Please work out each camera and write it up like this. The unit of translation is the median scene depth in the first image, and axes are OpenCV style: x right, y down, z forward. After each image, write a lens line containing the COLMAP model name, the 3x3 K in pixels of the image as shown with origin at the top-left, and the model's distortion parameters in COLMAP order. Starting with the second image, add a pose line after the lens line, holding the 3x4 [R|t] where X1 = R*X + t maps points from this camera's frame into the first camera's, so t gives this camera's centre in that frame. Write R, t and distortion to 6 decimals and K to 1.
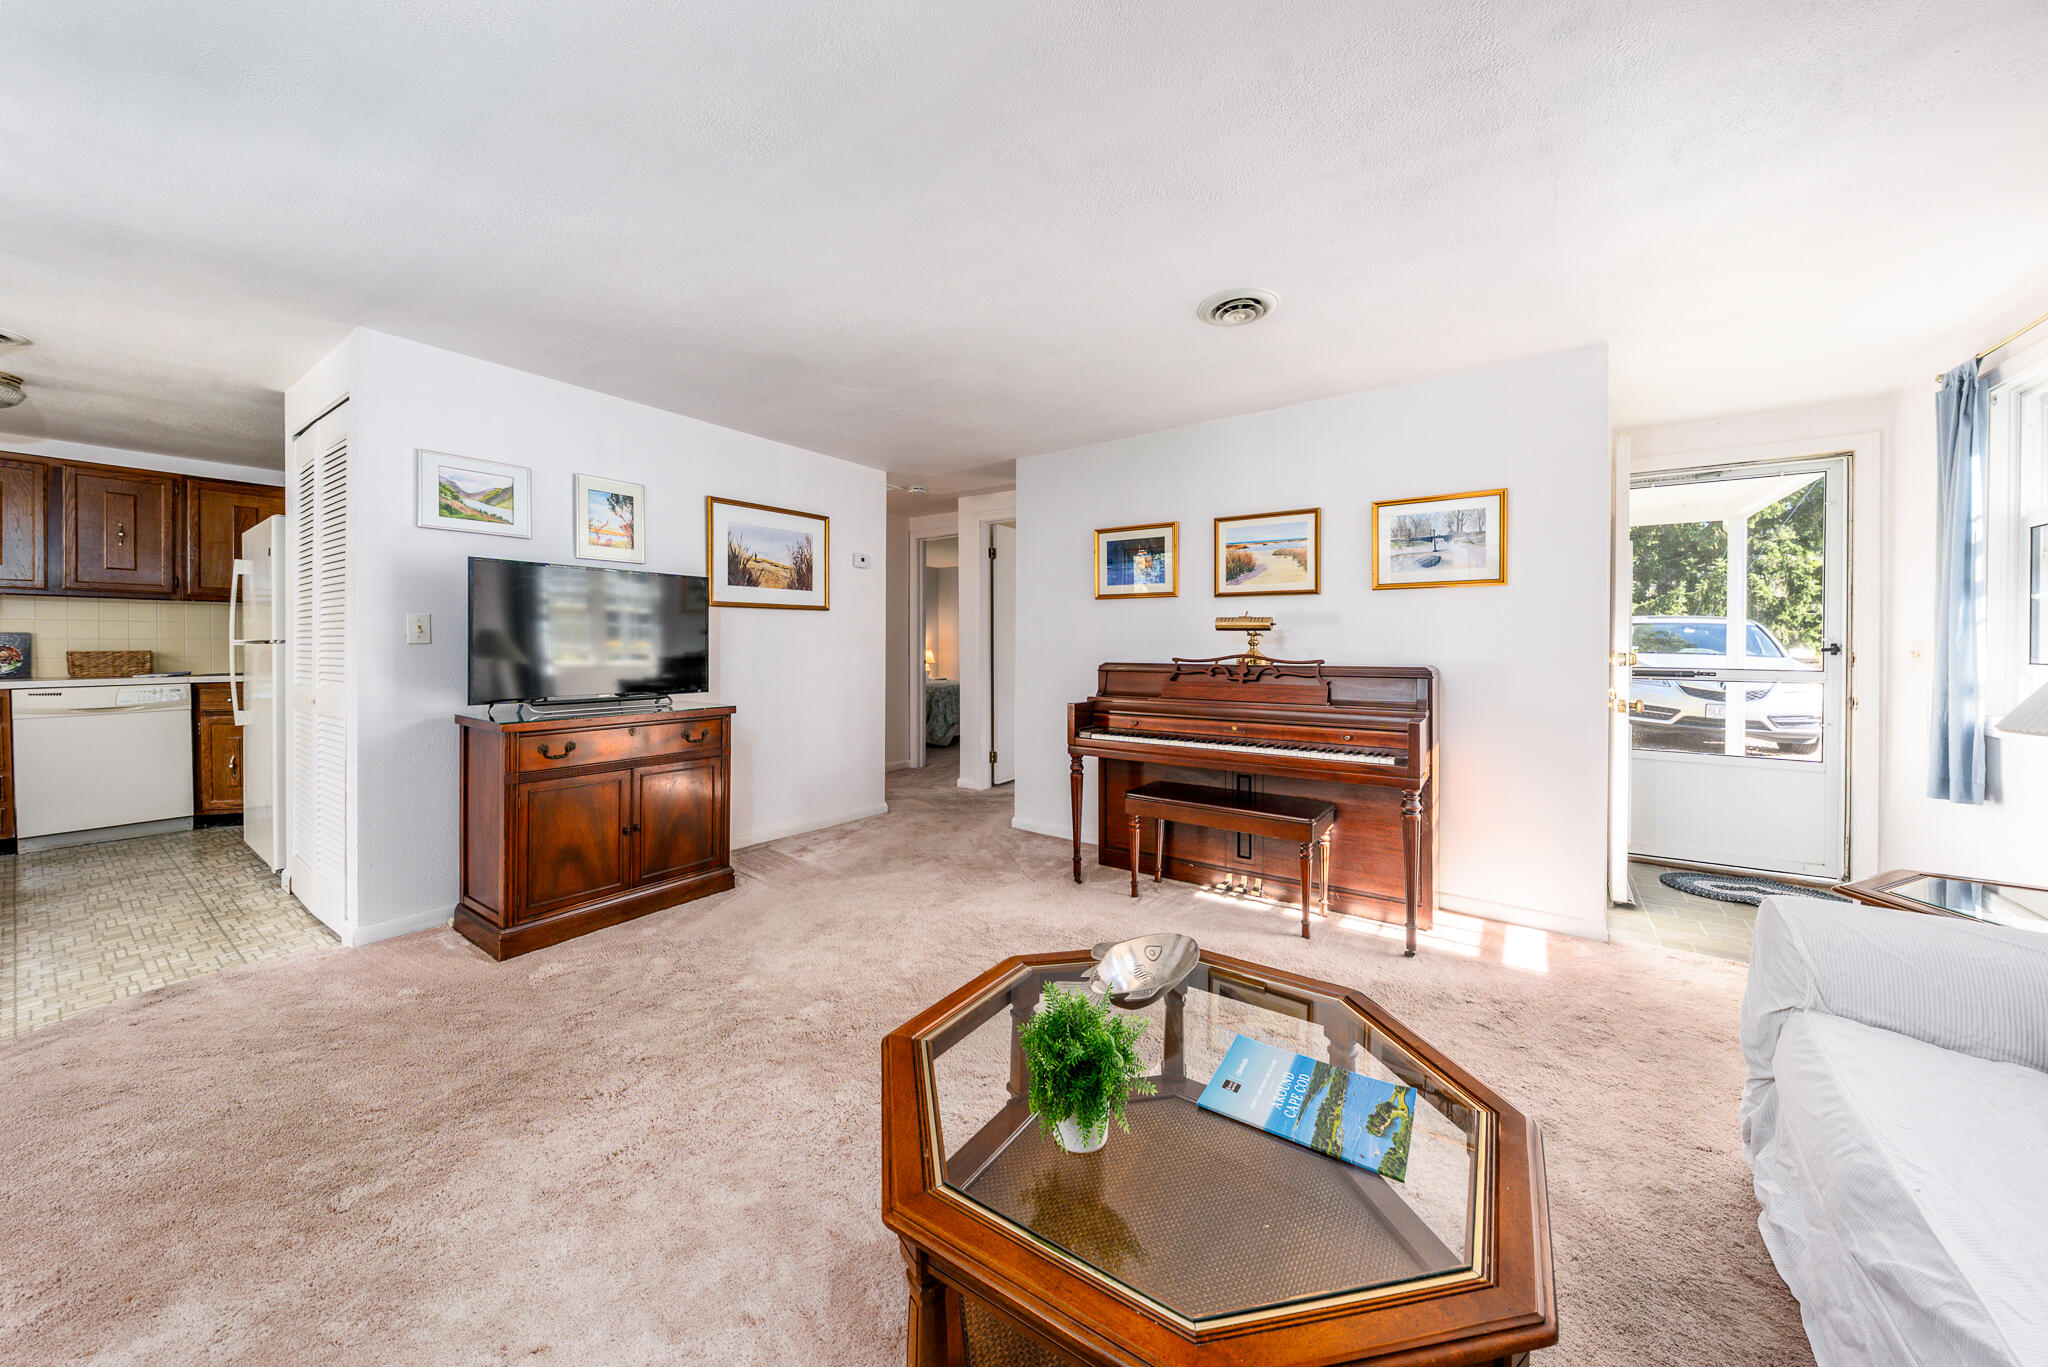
lens RADIAL K [[706.8, 0, 1029.4], [0, 706.8, 651.8], [0, 0, 1]] dist [-0.002959, -0.000043]
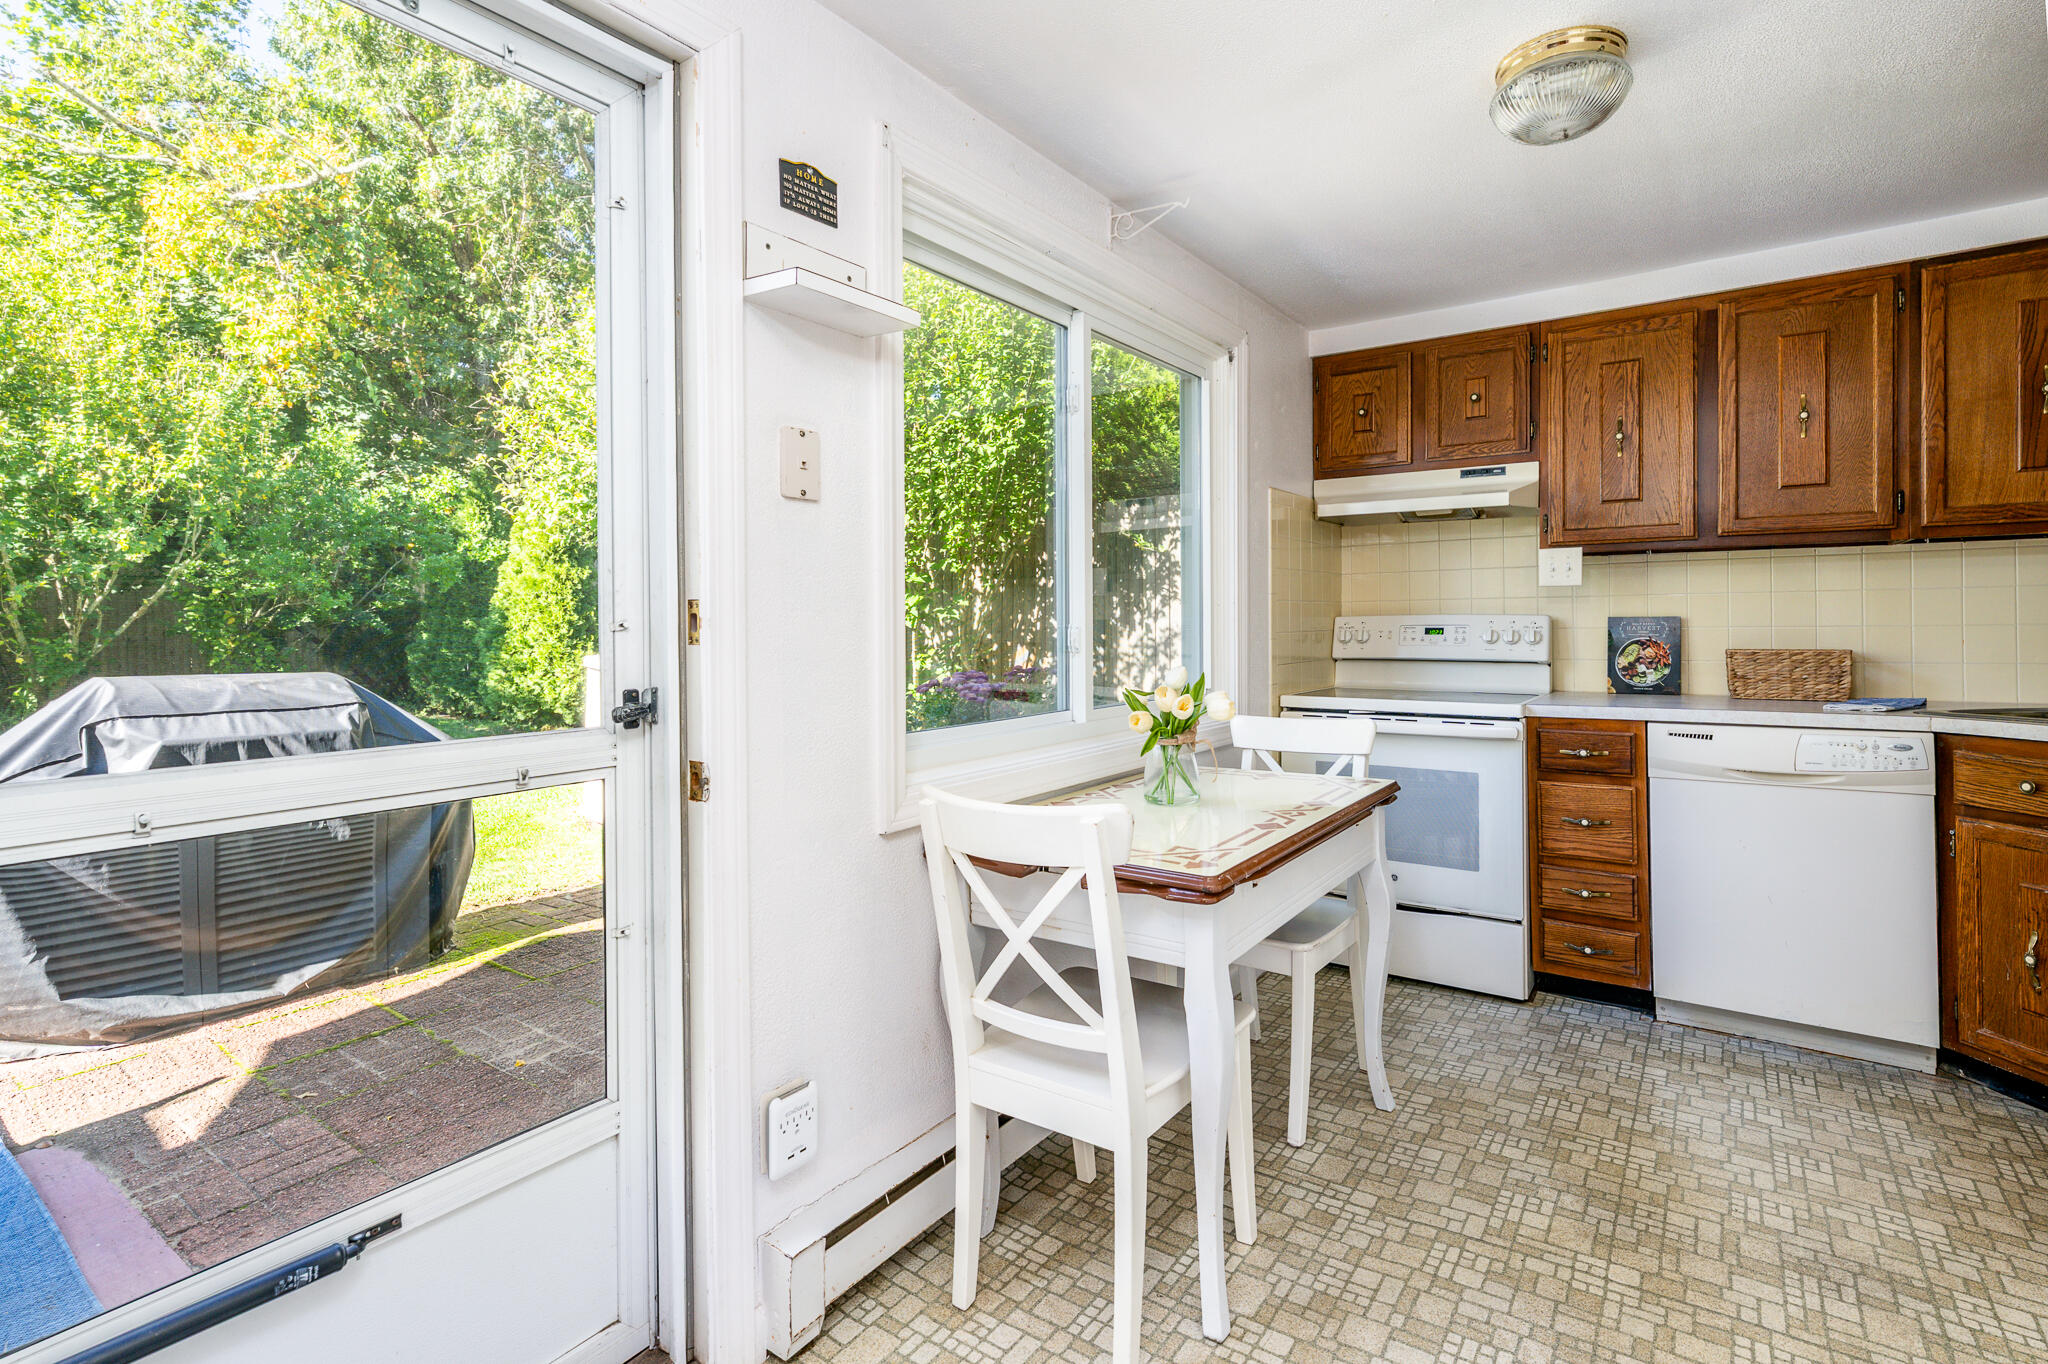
lens RADIAL K [[956.0, 0, 1048.7], [0, 956.0, 626.2], [0, 0, 1]] dist [0.002391, 0.000218]
pose [[-0.013202, 0.003094, -0.999908, -0.726735], [-0.000848, 0.999995, 0.003105, -0.024642], [0.999912, 0.000889, -0.013199, 0.567574]]
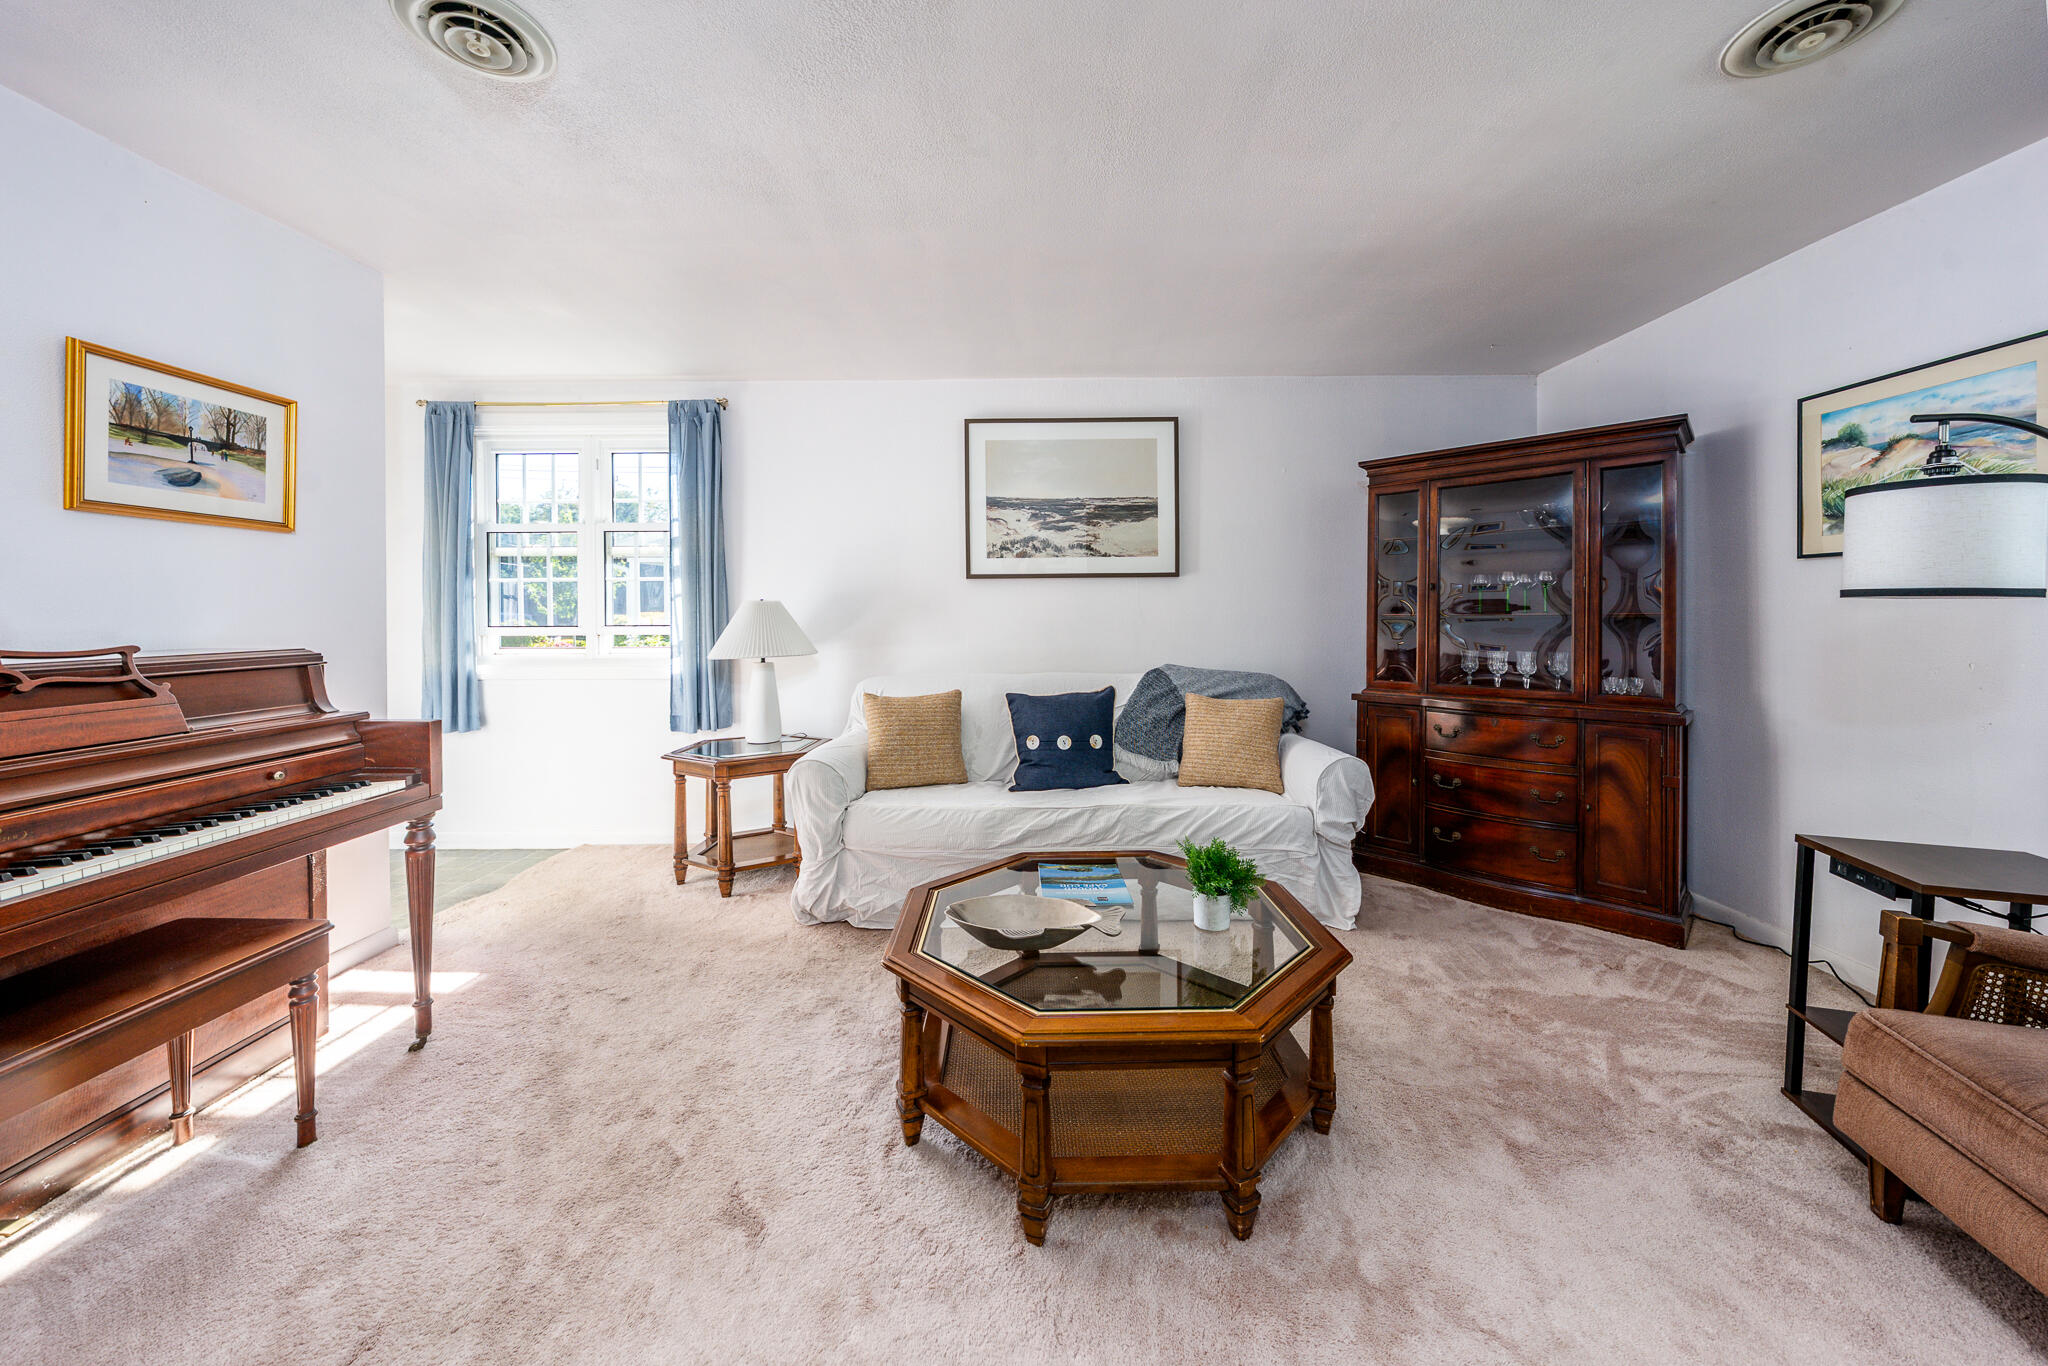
lens RADIAL K [[725.5, 0, 1026.5], [0, 725.5, 616.8], [0, 0, 1]] dist [-0.000779, 0.000080]
pose [[-0.554155, -0.004965, 0.832398, -0.317686], [0.010475, 0.999861, 0.012937, -0.008308], [-0.832347, 0.015888, -0.554027, 0.676621]]
